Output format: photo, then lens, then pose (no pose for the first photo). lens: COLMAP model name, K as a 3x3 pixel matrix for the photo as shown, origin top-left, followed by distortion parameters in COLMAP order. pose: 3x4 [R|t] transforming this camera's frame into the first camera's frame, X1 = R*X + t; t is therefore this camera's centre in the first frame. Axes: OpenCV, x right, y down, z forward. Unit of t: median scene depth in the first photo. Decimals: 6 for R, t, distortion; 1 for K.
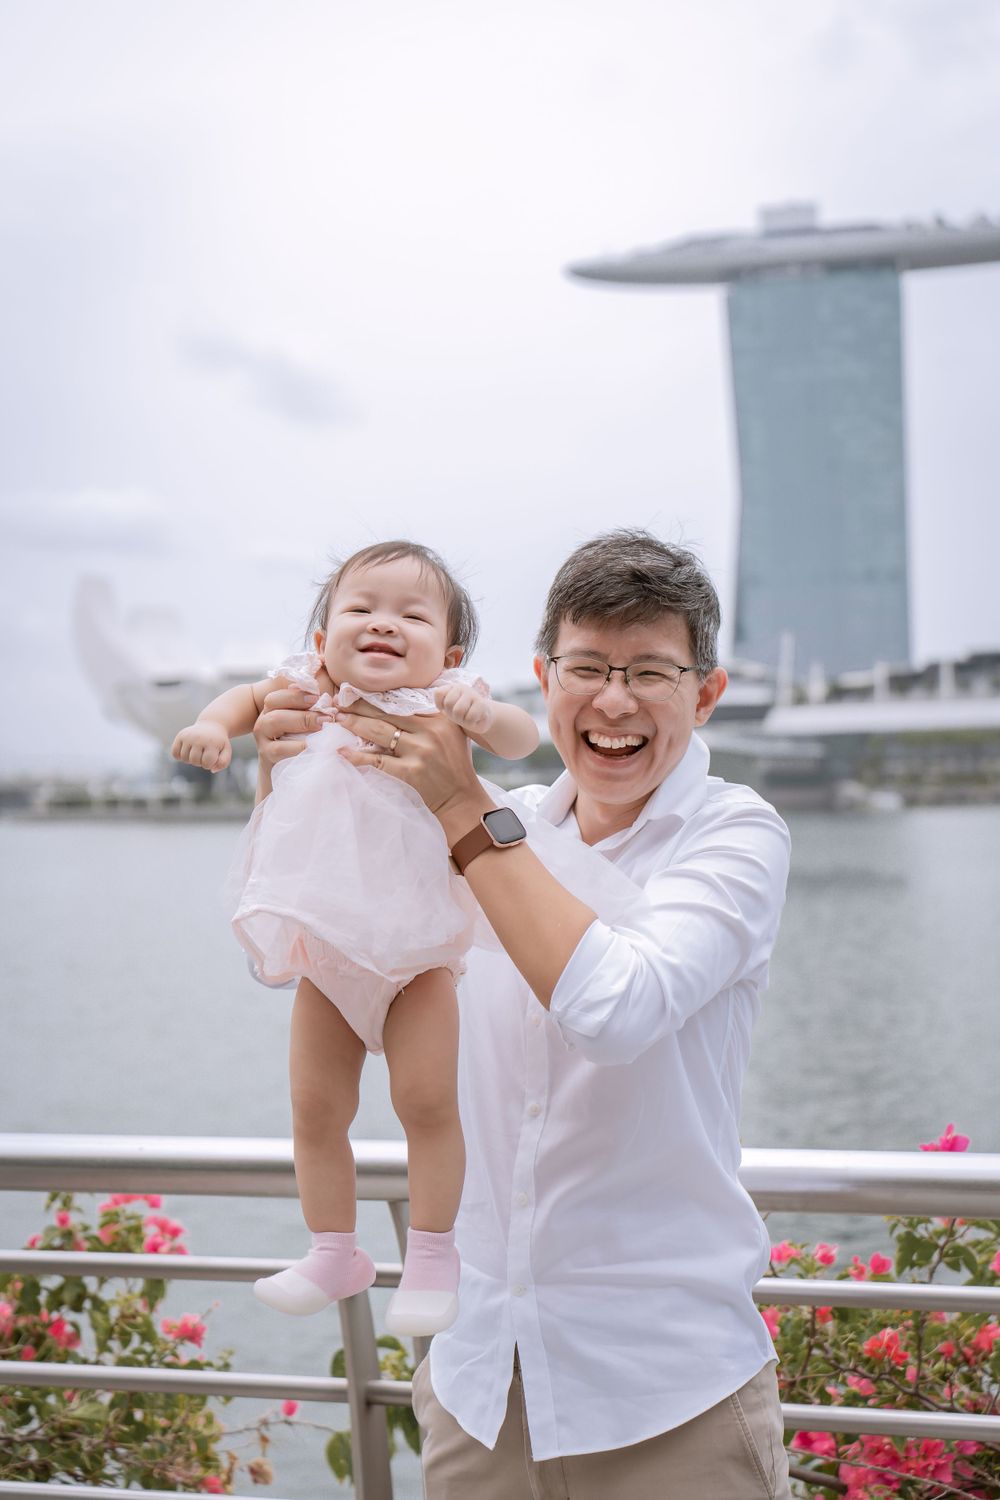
lens RADIAL K [[2126.3, 0, 505.1], [0, 2126.3, 746.4], [0, 0, 1]] dist [0.090622, 0.000000]
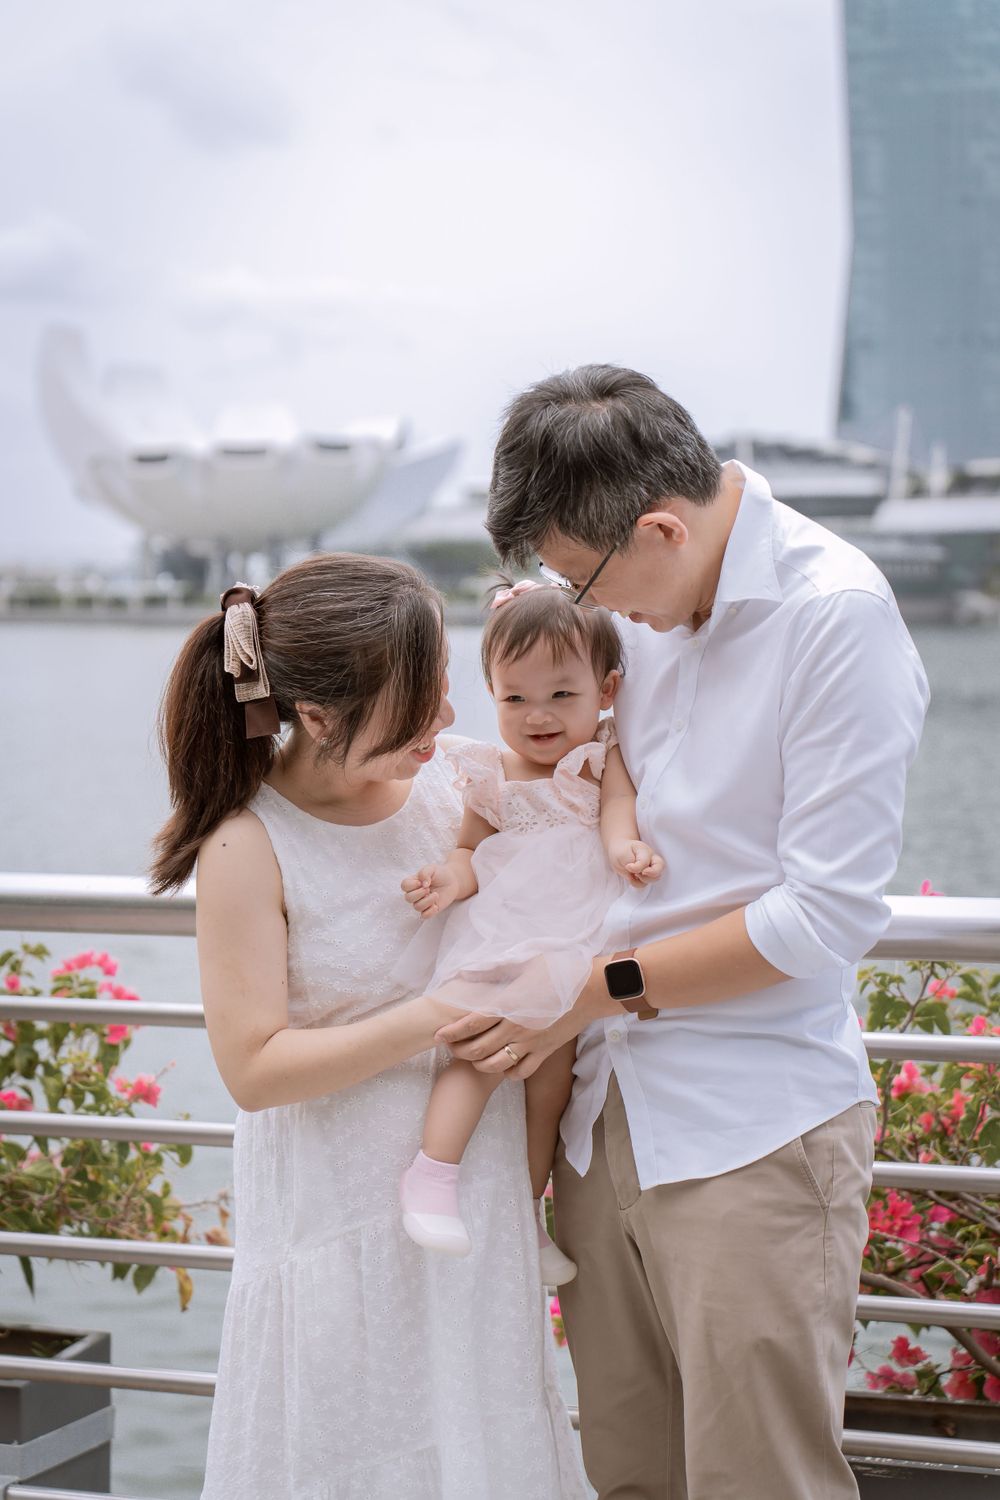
lens RADIAL K [[2583.1, 0, 554.8], [0, 2583.1, 801.4], [0, 0, 1]] dist [0.061571, 0.000000]
pose [[0.999847, 0.017296, -0.002444, 0.034868], [-0.016973, 0.995033, 0.098085, 0.023321], [0.004128, -0.098029, 0.995175, -0.132389]]
